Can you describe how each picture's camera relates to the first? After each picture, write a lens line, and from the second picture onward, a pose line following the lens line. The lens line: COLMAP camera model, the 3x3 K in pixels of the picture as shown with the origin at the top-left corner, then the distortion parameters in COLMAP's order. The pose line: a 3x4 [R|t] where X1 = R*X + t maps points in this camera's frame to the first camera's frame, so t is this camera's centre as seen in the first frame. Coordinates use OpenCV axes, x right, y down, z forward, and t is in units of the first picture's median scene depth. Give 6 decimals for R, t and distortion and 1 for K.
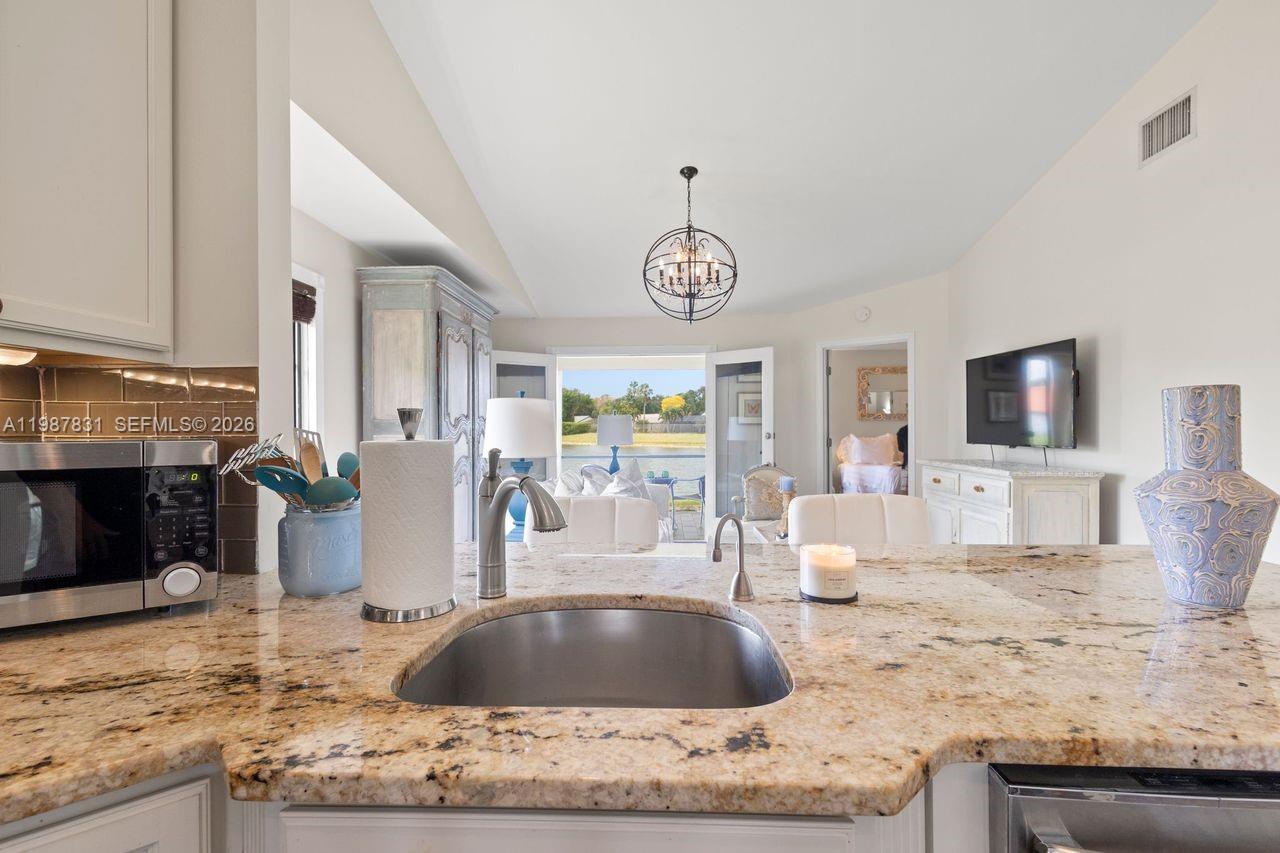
lens RADIAL K [[587.7, 0, 639.7], [0, 587.7, 429.6], [0, 0, 1]] dist [0.002707, 0.000050]
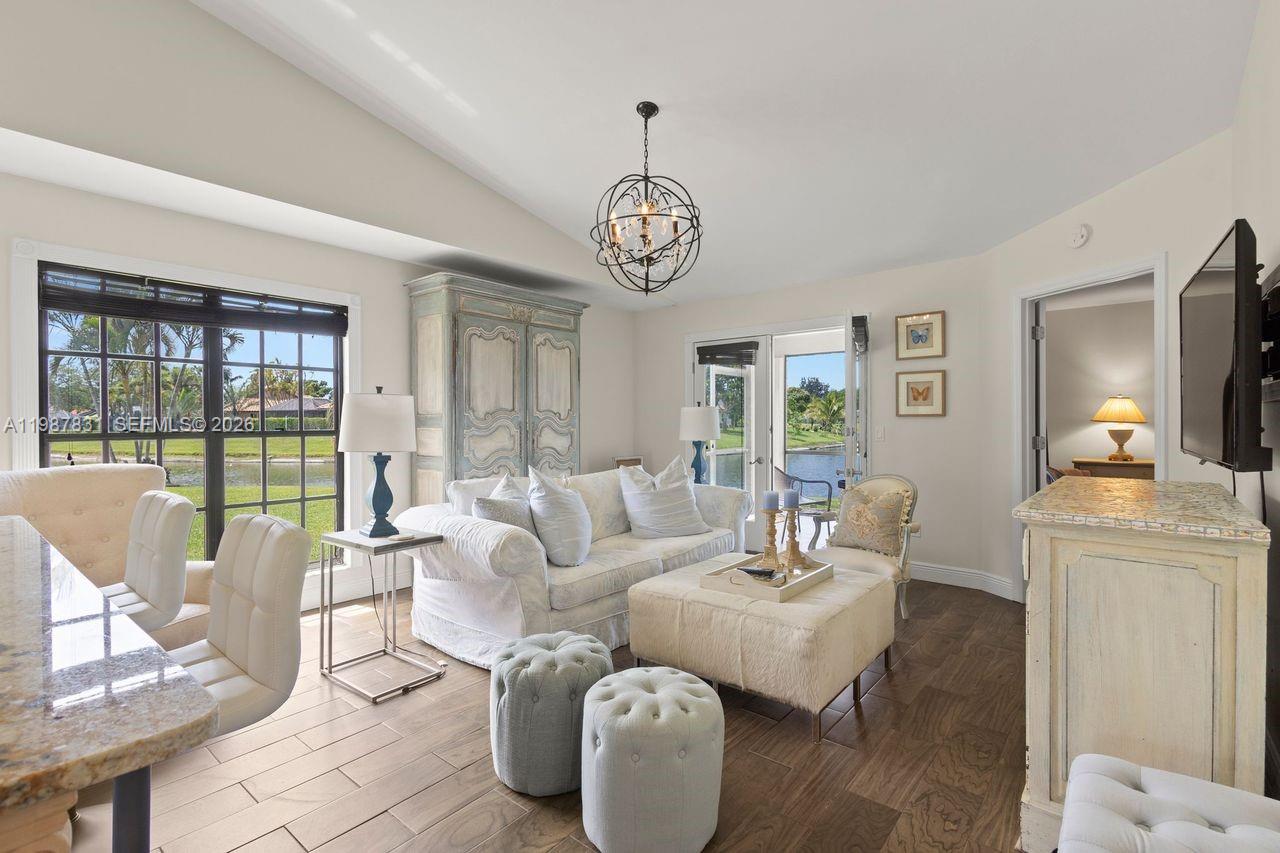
lens RADIAL K [[587.7, 0, 639.7], [0, 587.7, 429.6], [0, 0, 1]] dist [0.002707, 0.000050]
pose [[0.797171, 0.008862, -0.603689, 0.573034], [0.000141, 0.999890, 0.014864, -0.004327], [0.603754, -0.011934, 0.797082, 0.341731]]
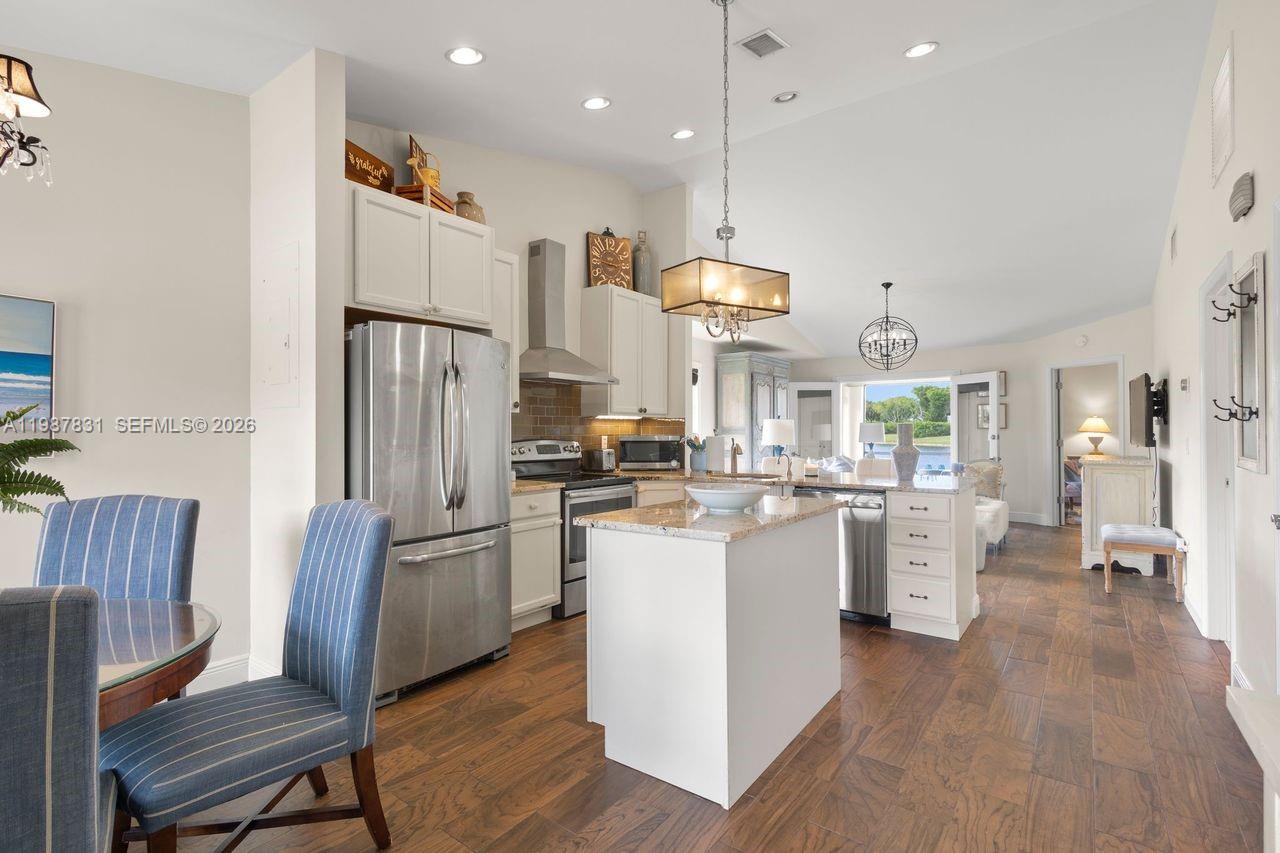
lens RADIAL K [[587.7, 0, 639.7], [0, 587.7, 429.6], [0, 0, 1]] dist [0.002707, 0.000050]
pose [[0.824013, 0.001719, -0.566569, 0.465261], [-0.001940, 0.999998, 0.000212, -0.008476], [0.566568, 0.000925, 0.824014, -0.843007]]
